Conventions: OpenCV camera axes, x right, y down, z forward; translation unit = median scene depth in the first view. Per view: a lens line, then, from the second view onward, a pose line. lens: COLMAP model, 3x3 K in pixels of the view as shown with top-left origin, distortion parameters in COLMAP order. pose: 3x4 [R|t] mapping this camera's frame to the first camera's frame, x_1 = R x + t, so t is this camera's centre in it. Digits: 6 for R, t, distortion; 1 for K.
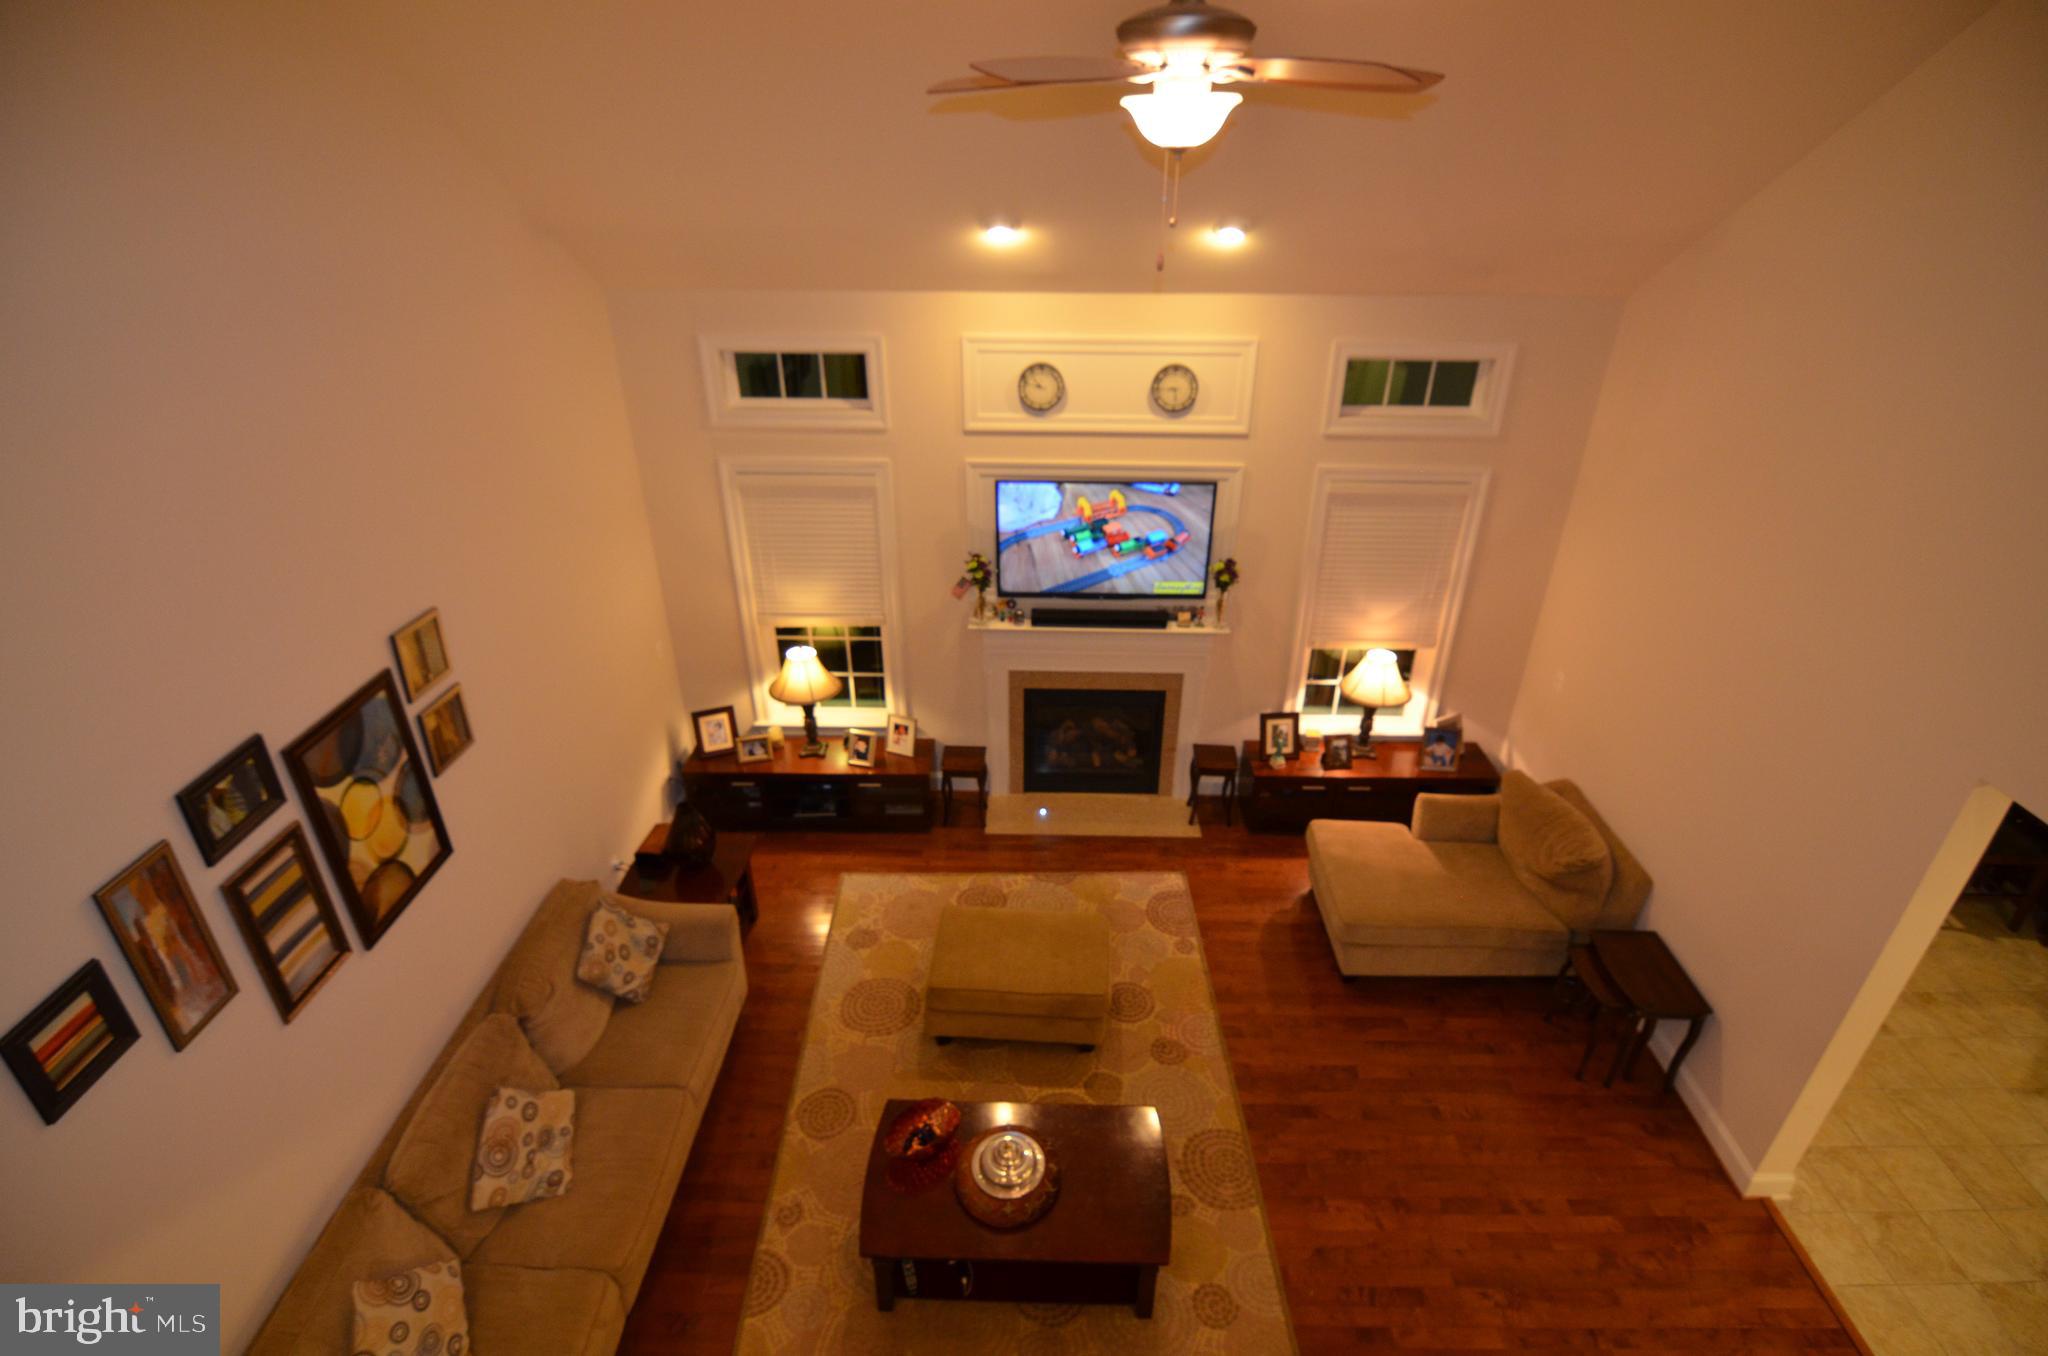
lens RADIAL K [[981.4, 0, 1040.0], [0, 981.4, 675.9], [0, 0, 1]] dist [-0.006397, -0.010733]
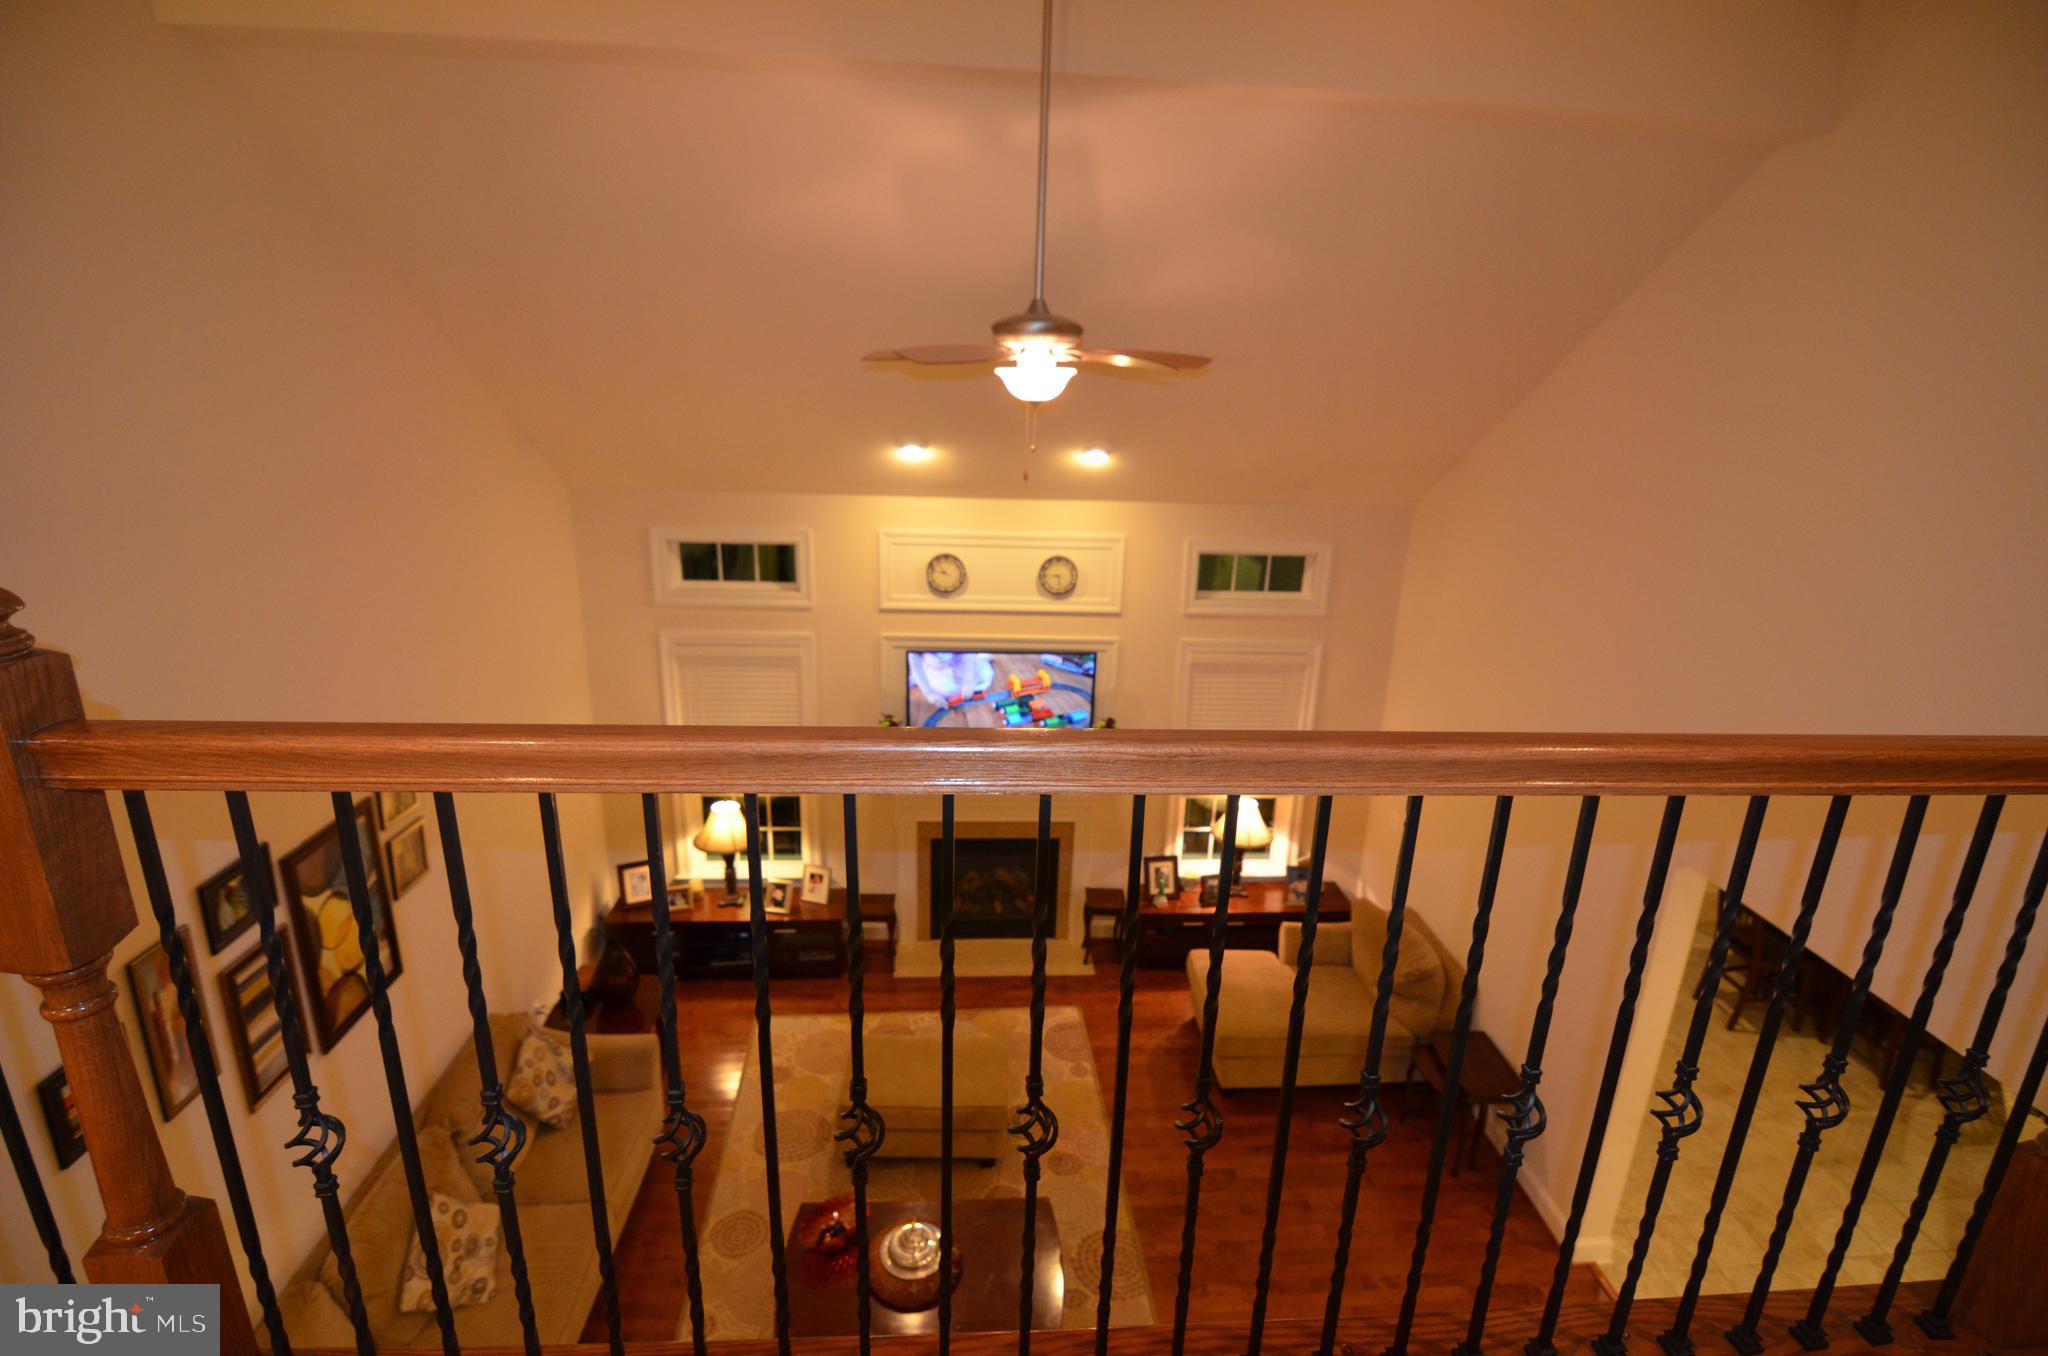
lens RADIAL K [[981.4, 0, 1040.8], [0, 981.4, 673.3], [0, 0, 1]] dist [-0.006397, -0.010733]
pose [[0.995666, -0.000663, 0.093000, 0.004793], [0.019184, 0.979934, -0.198398, 0.058903], [-0.091003, 0.199322, 0.975699, -0.136586]]
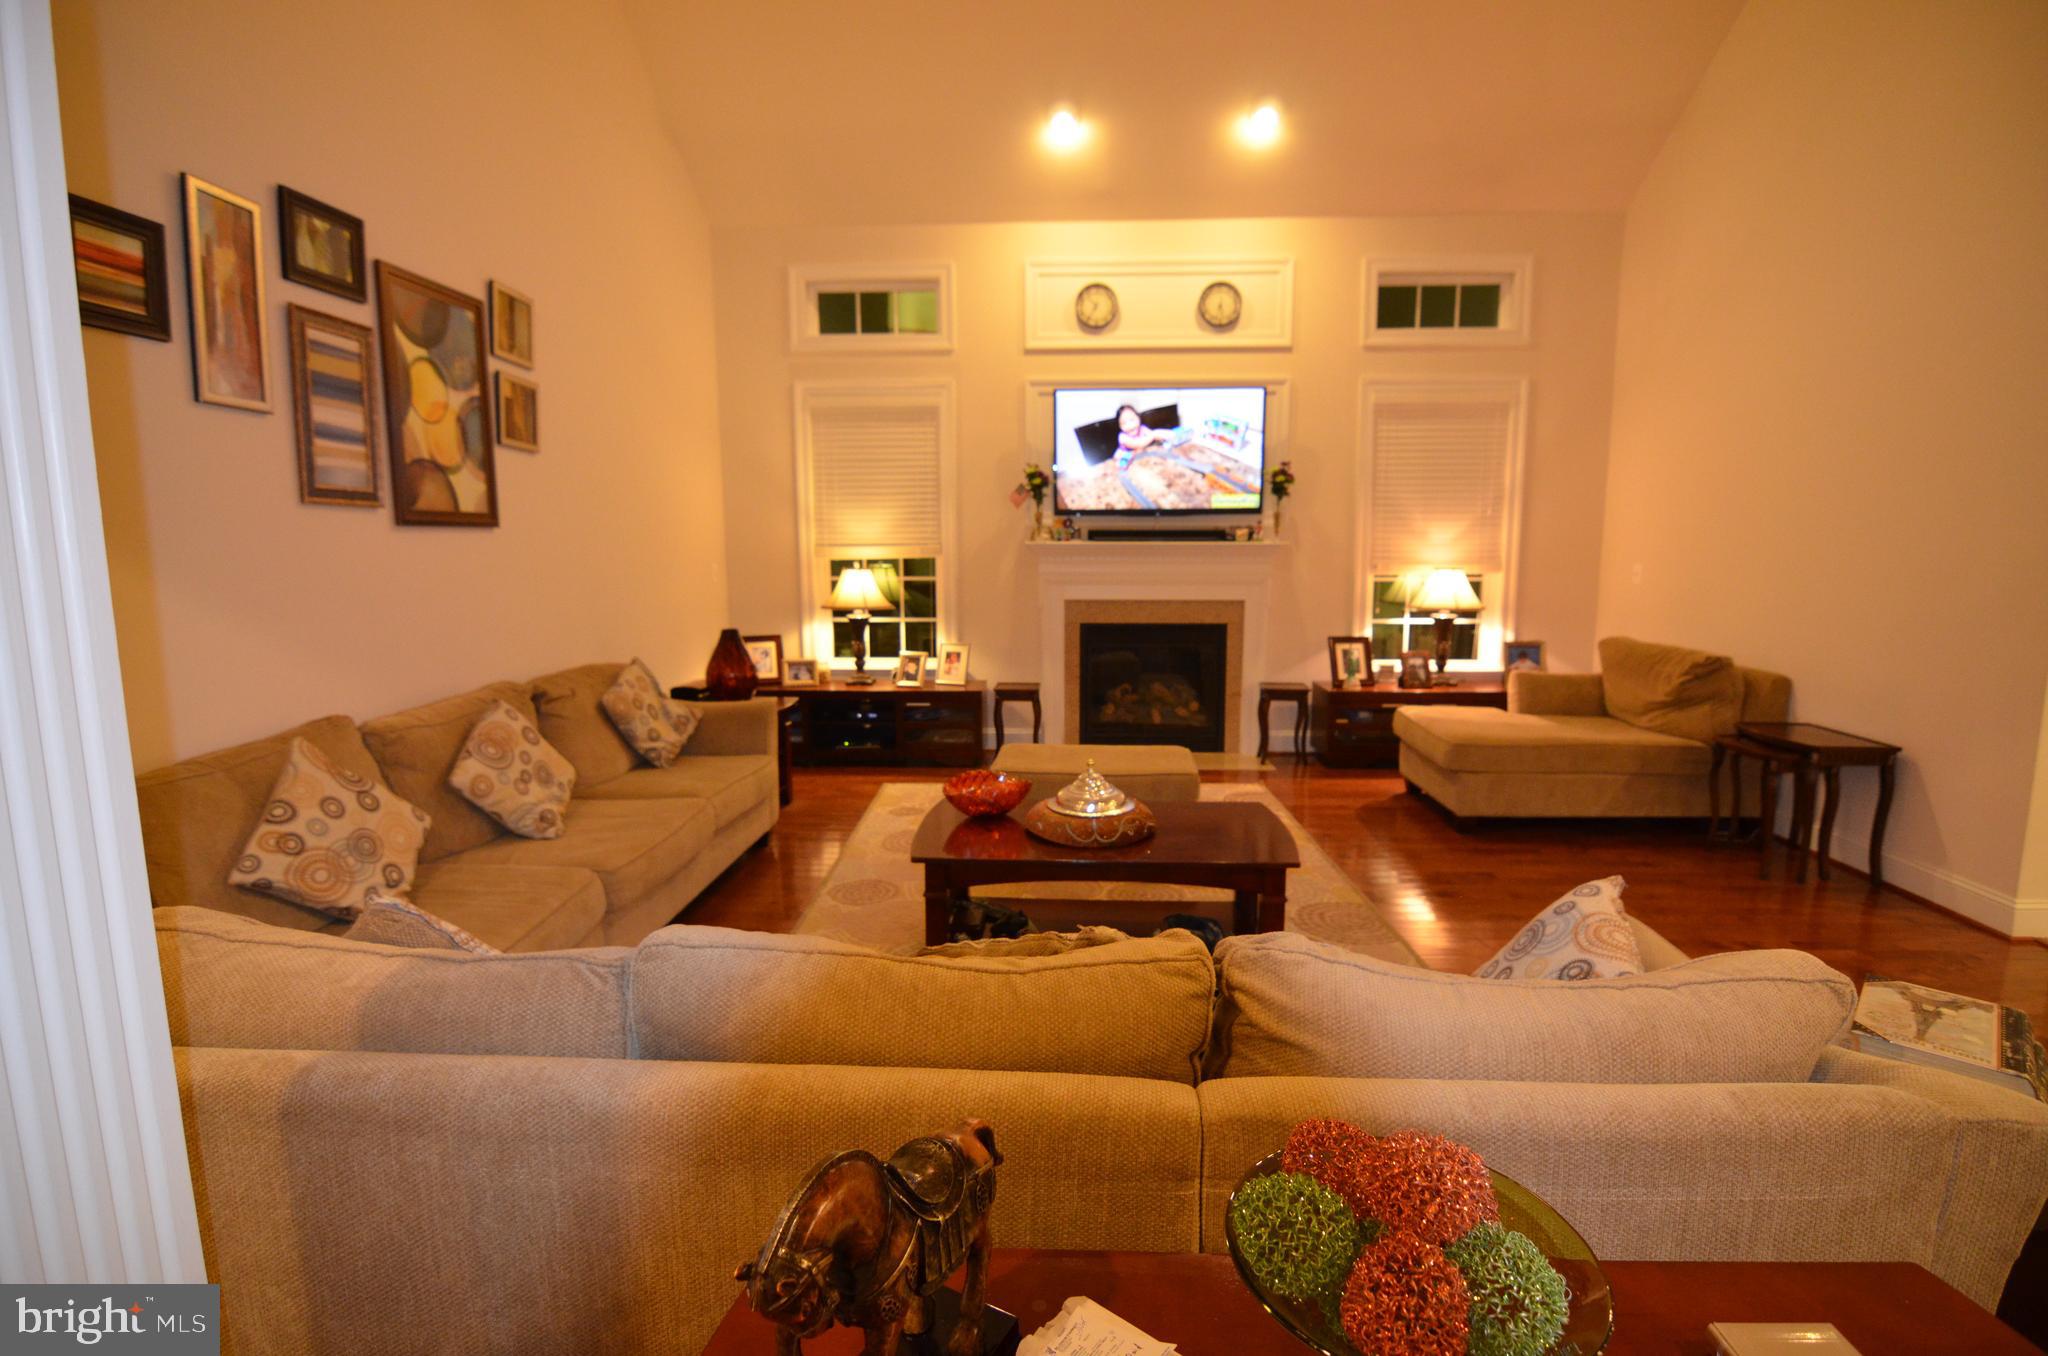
lens RADIAL K [[981.4, 0, 1039.9], [0, 981.4, 675.9], [0, 0, 1]] dist [-0.006397, -0.010733]
pose [[0.999623, -0.007006, -0.026544, -0.035093], [-0.002797, 0.935860, -0.352362, 0.461774], [0.027310, 0.352303, 0.935487, 0.123525]]
